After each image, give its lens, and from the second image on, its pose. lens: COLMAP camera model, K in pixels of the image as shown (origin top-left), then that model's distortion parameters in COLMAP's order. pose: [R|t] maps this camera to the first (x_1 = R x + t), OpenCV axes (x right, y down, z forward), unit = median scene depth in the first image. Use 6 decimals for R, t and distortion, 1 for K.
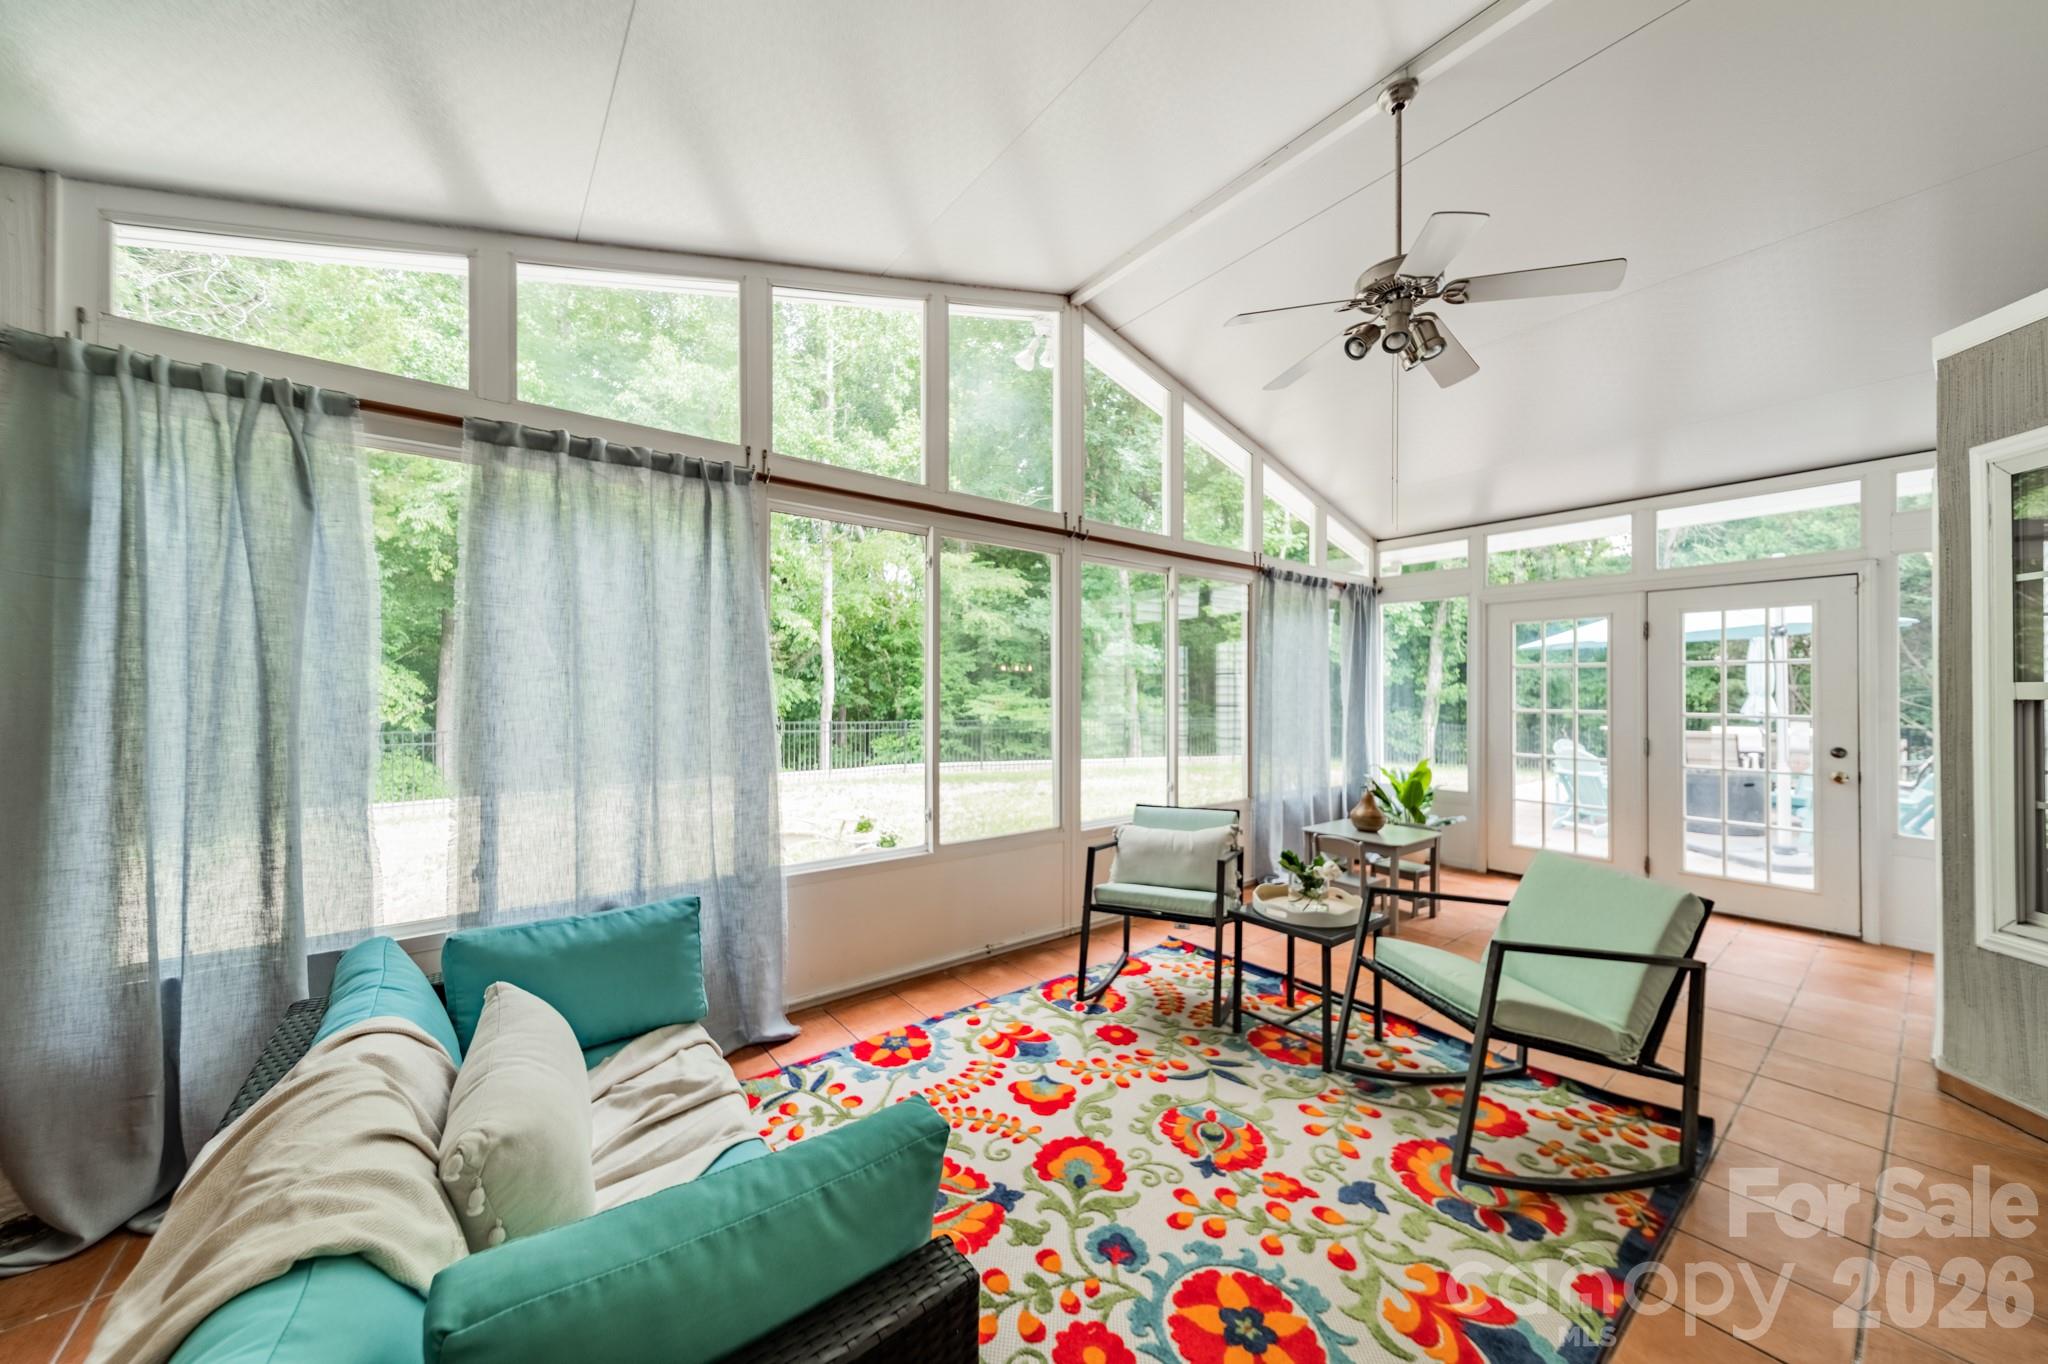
lens RADIAL K [[719.7, 0, 1024.8], [0, 719.7, 684.7], [0, 0, 1]] dist [0.009626, 0.000158]
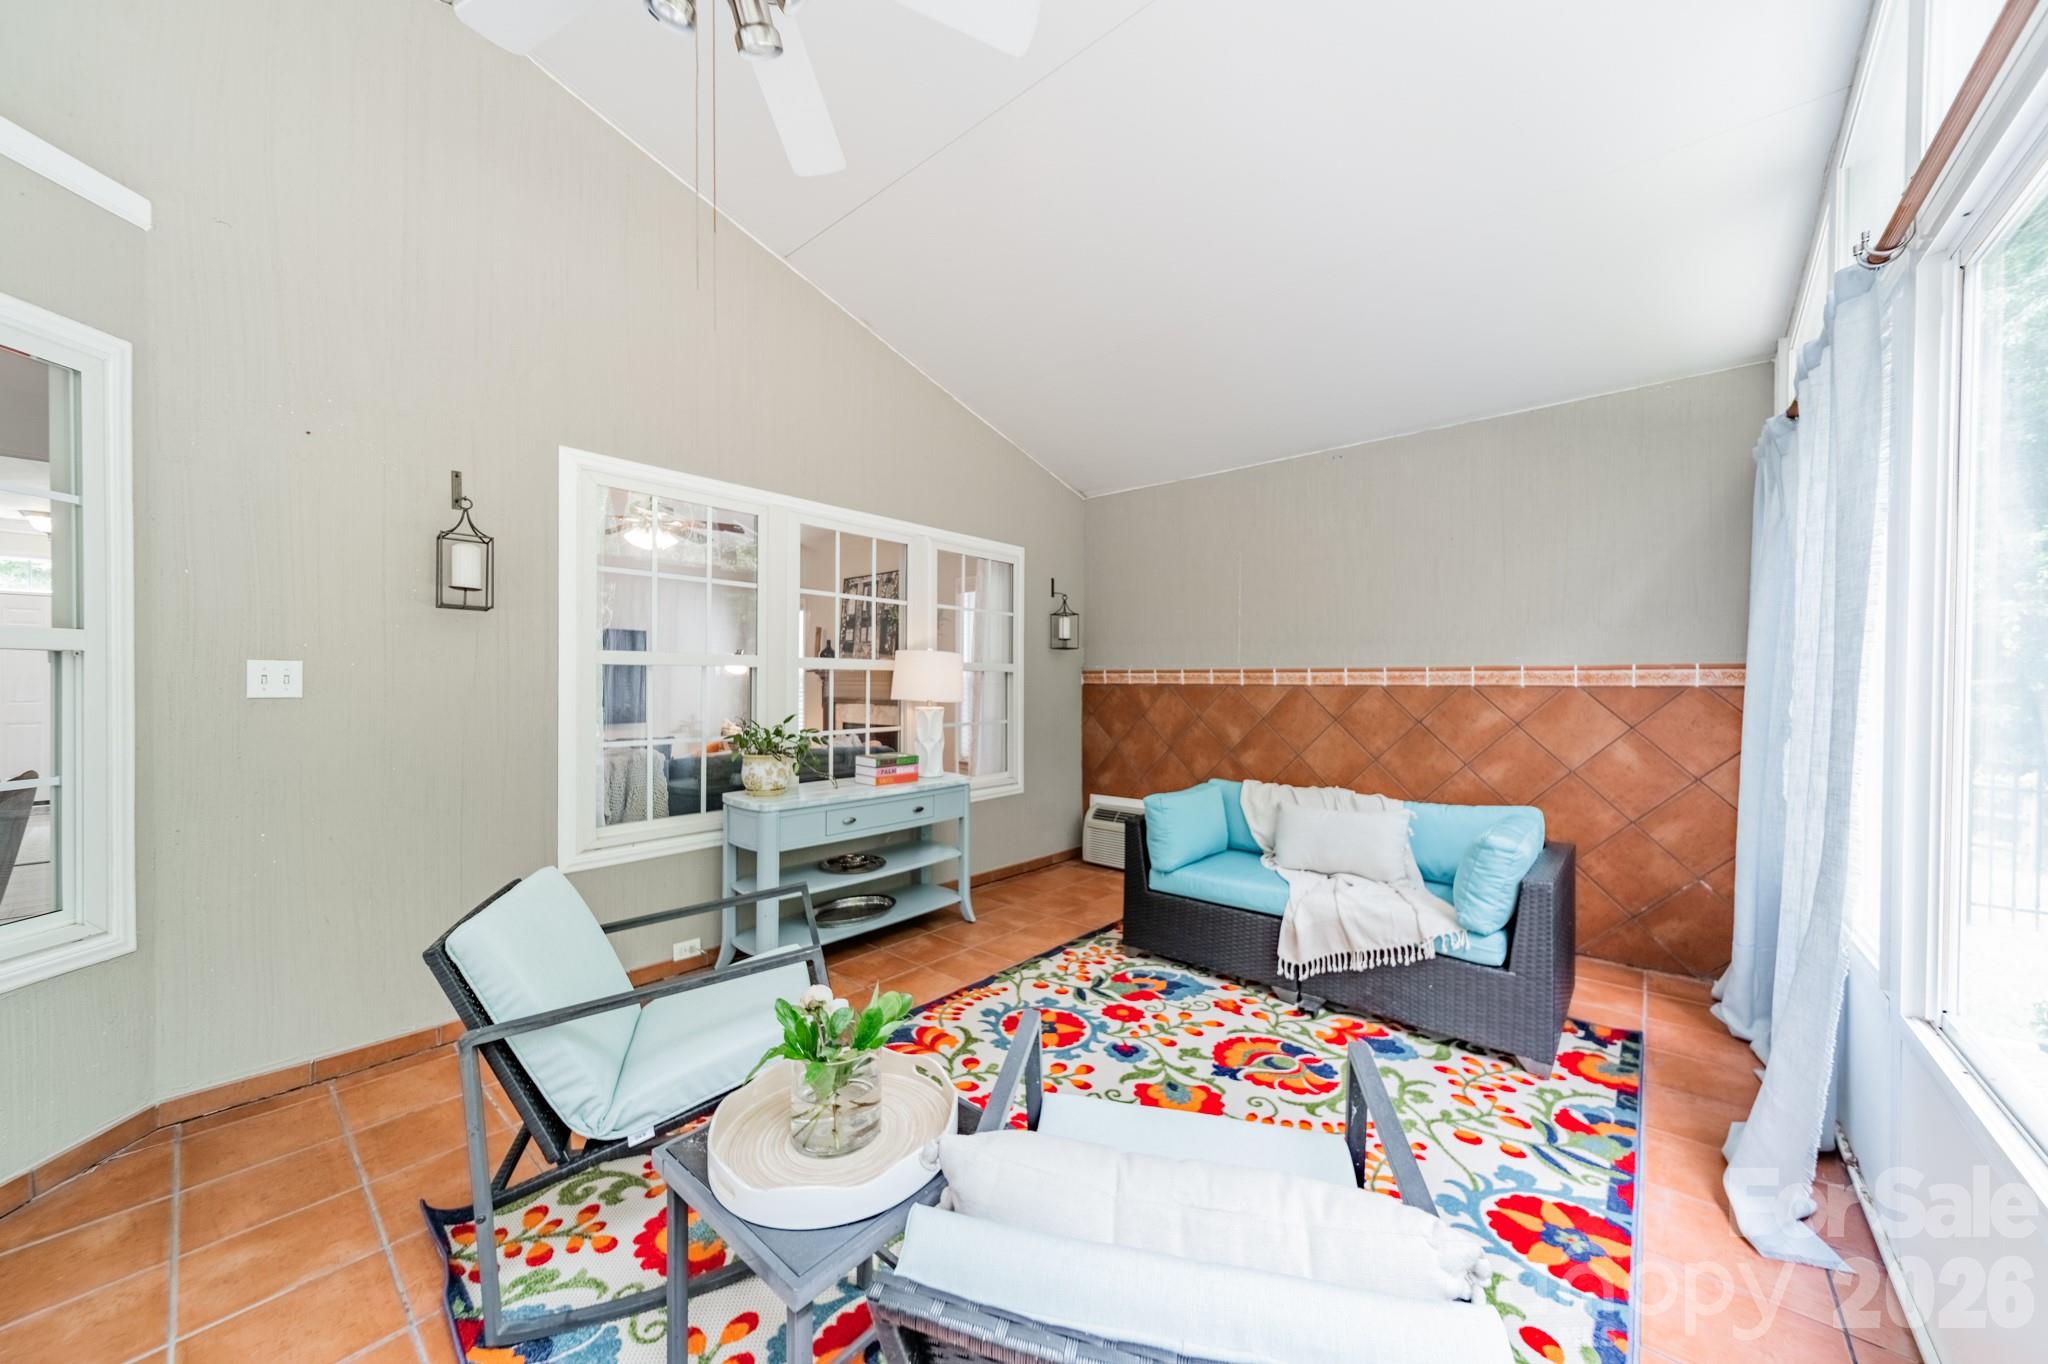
lens RADIAL K [[719.7, 0, 1024.8], [0, 719.7, 684.7], [0, 0, 1]] dist [0.009626, 0.000158]
pose [[-0.982718, -0.005679, -0.185020, 0.532085], [-0.005244, 0.999982, -0.002842, 0.060538], [0.185033, -0.001822, -0.982731, 2.130503]]
